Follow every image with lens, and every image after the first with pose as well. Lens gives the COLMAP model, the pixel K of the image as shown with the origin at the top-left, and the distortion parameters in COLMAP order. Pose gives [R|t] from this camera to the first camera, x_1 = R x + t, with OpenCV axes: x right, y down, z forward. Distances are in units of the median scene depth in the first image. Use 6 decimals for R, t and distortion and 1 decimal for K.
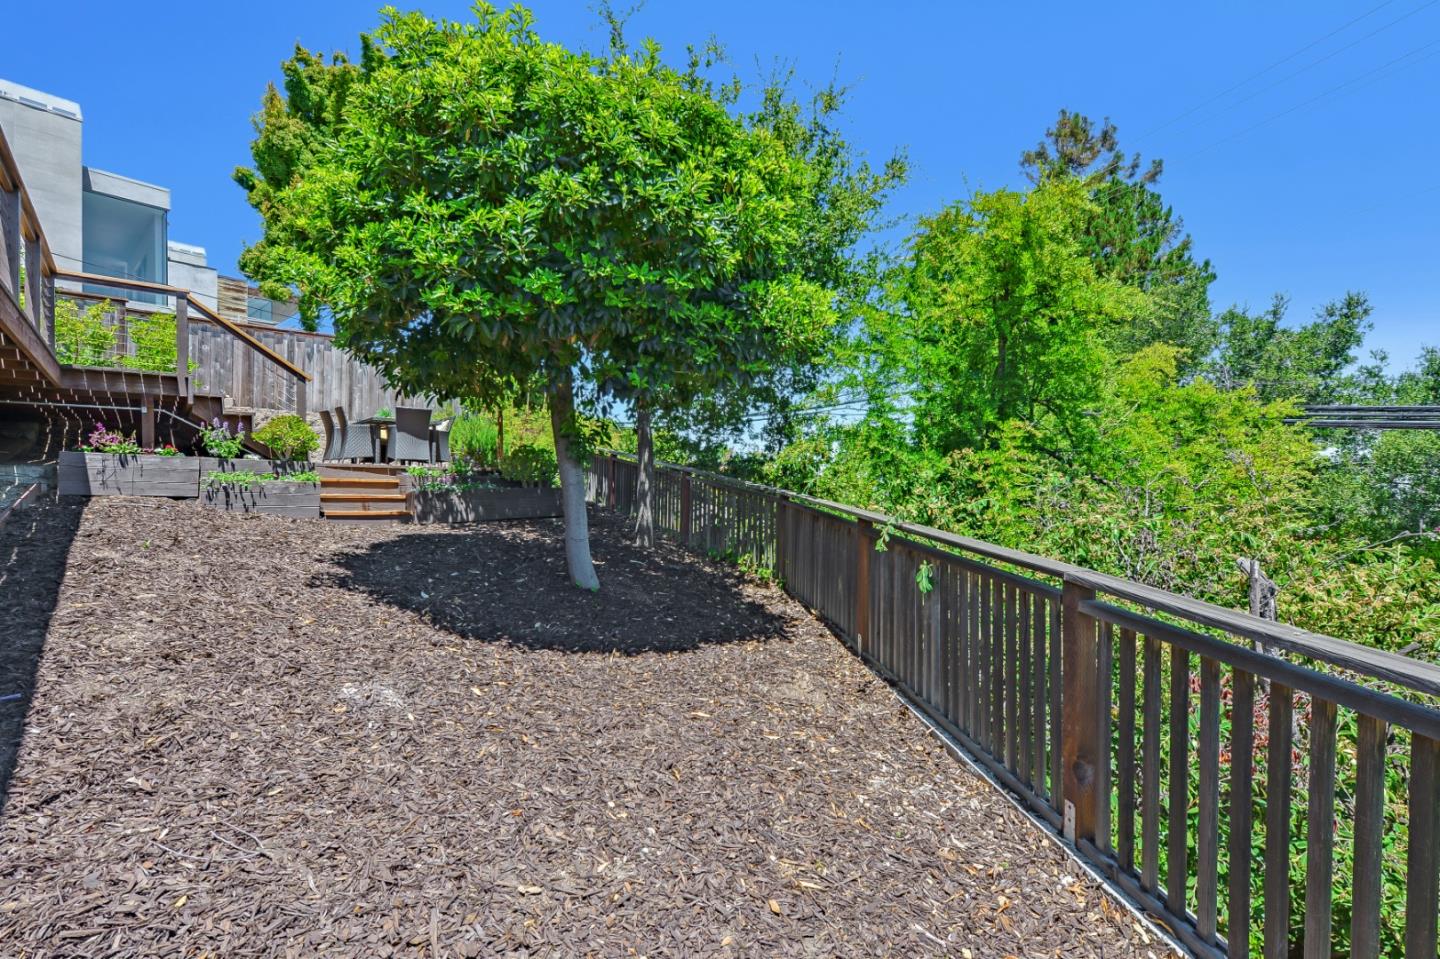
lens RADIAL K [[626.8, 0, 720.0], [0, 626.8, 479.5], [0, 0, 1]] dist [0.004042, 0.000369]
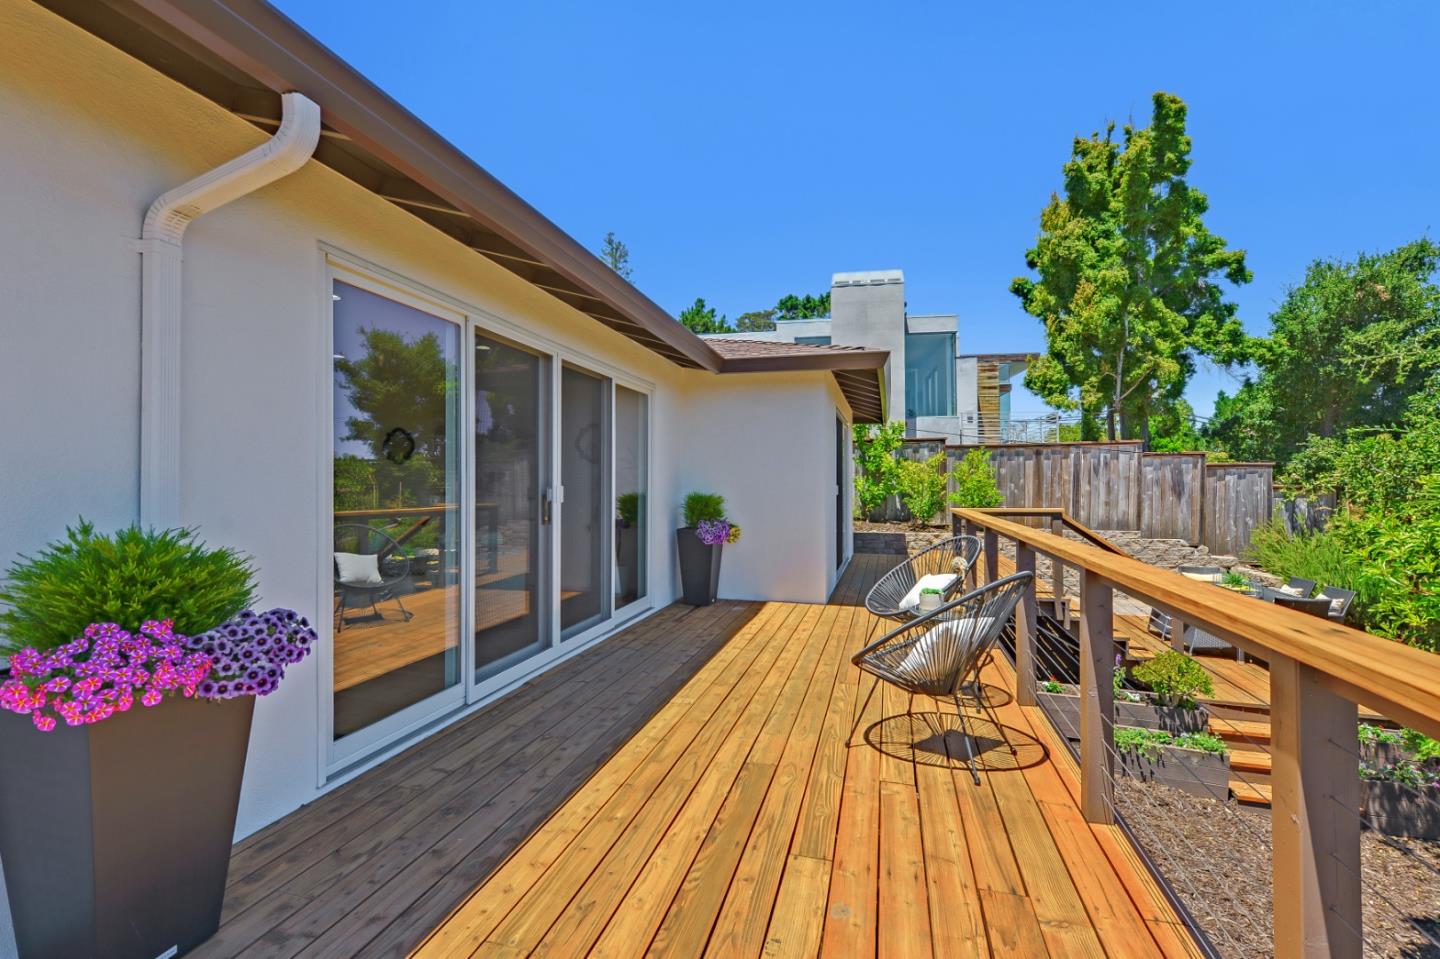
lens RADIAL K [[626.8, 0, 720.0], [0, 626.8, 479.5], [0, 0, 1]] dist [0.004042, 0.000369]
pose [[0.541154, -0.003589, -0.840916, -0.165192], [0.010595, 0.999941, 0.002550, -0.183510], [0.840857, -0.010290, 0.541160, 0.018781]]
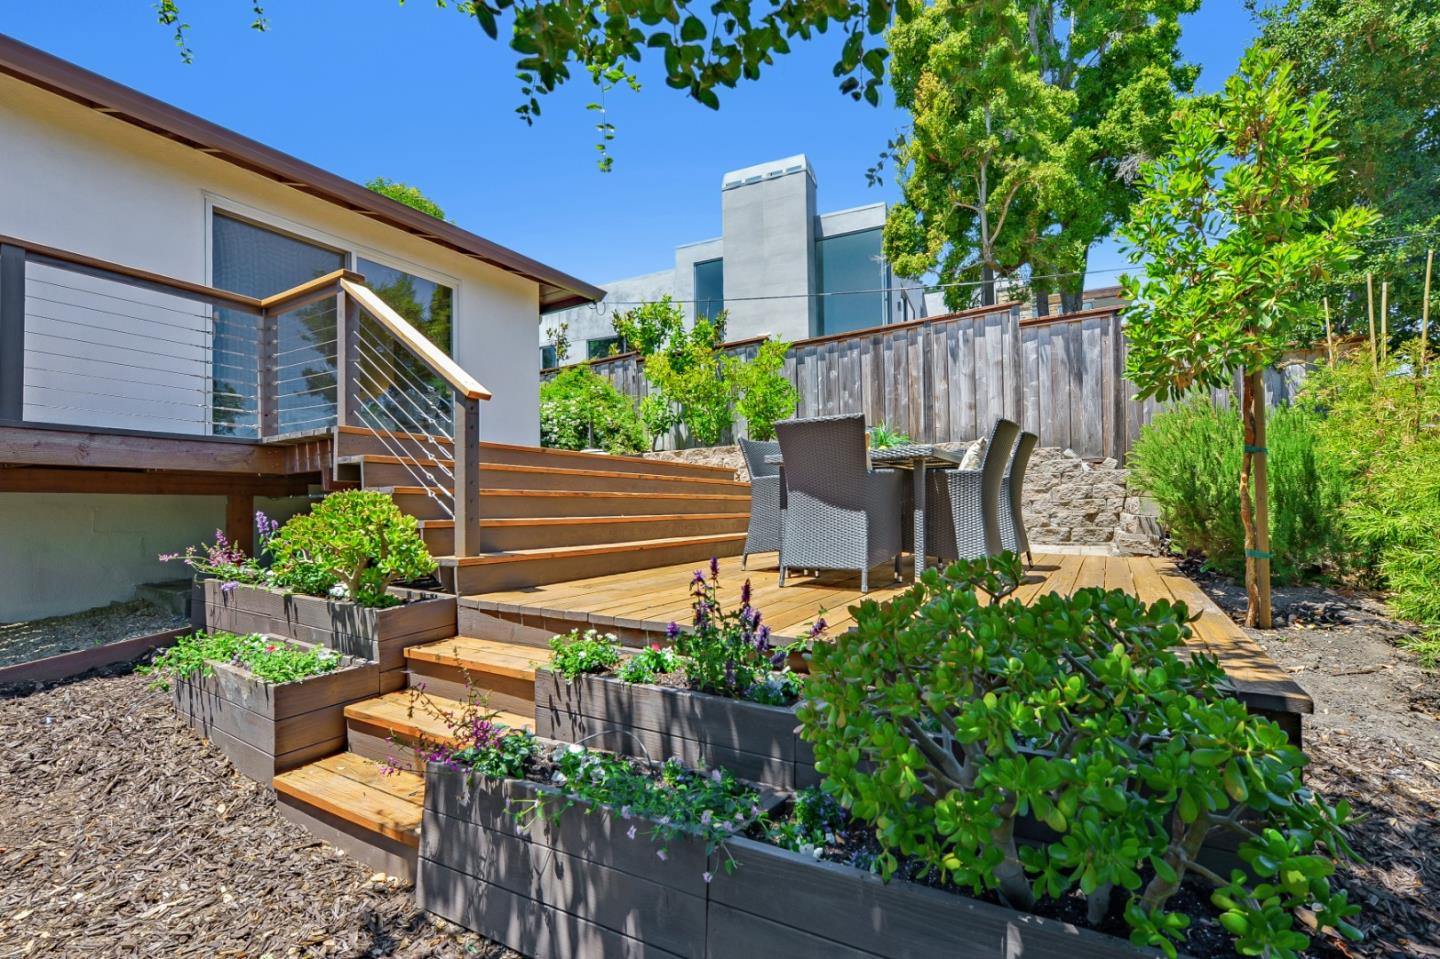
lens RADIAL K [[614.1, 0, 721.5], [0, 614.1, 511.0], [0, 0, 1]] dist [0.000139, -0.000151]
pose [[0.269654, 0.003879, -0.962949, -0.124569], [0.017703, 0.999803, 0.008985, -0.047666], [0.962794, -0.019470, 0.269533, 0.600381]]
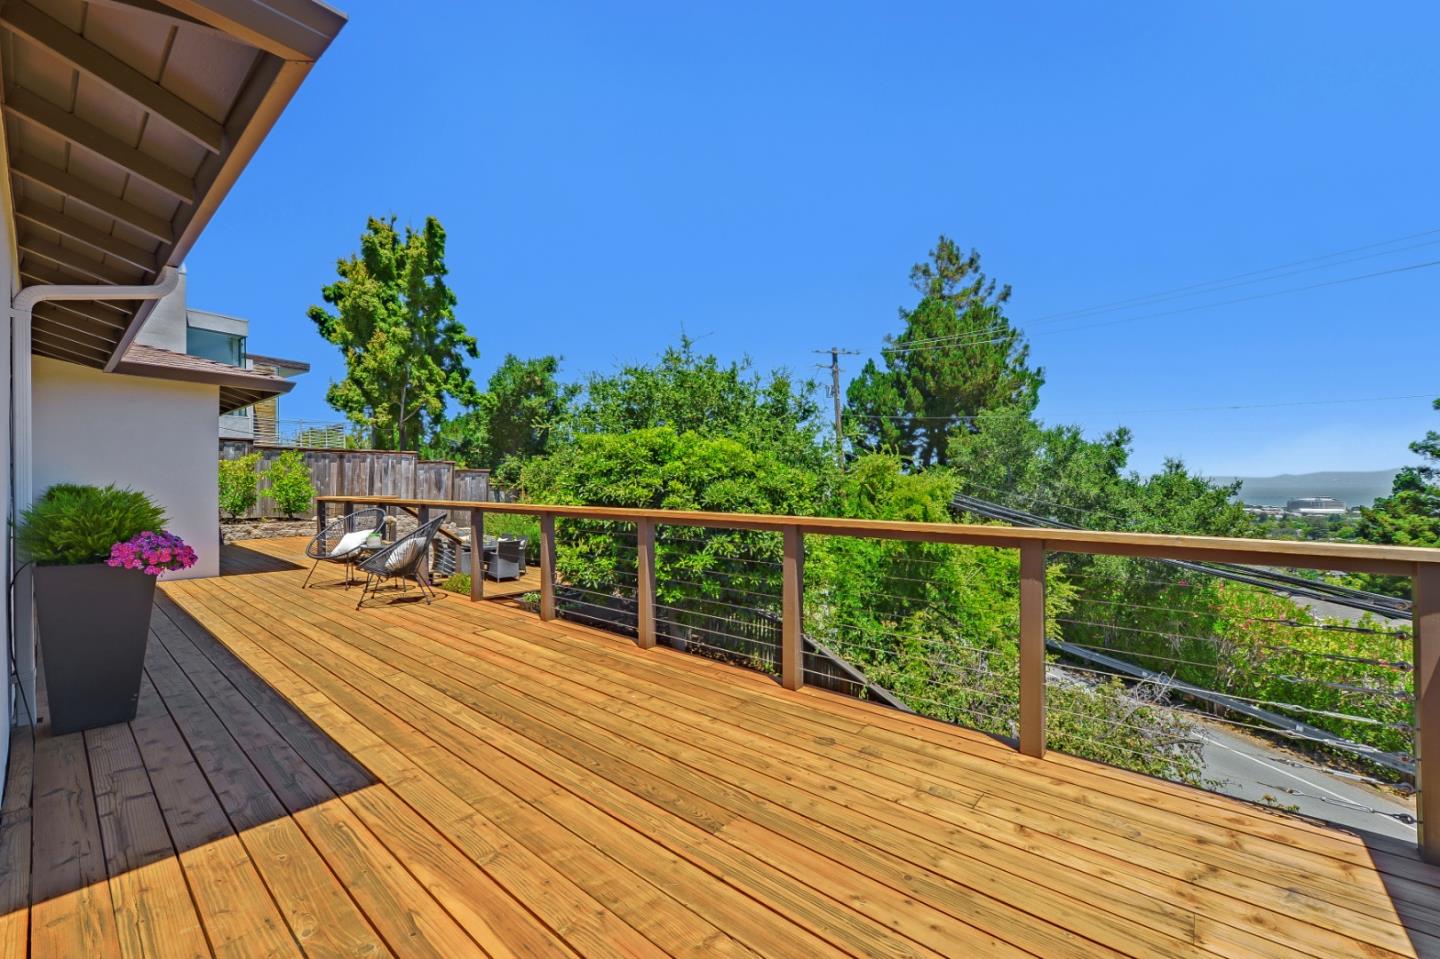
lens RADIAL K [[571.6, 0, 719.0], [0, 571.6, 487.8], [0, 0, 1]] dist [-0.001650, -0.000142]
pose [[0.990808, 0.005680, 0.135155, -0.137058], [-0.007886, 0.999844, 0.015792, -0.179878], [-0.135045, -0.016713, 0.990699, -0.237307]]
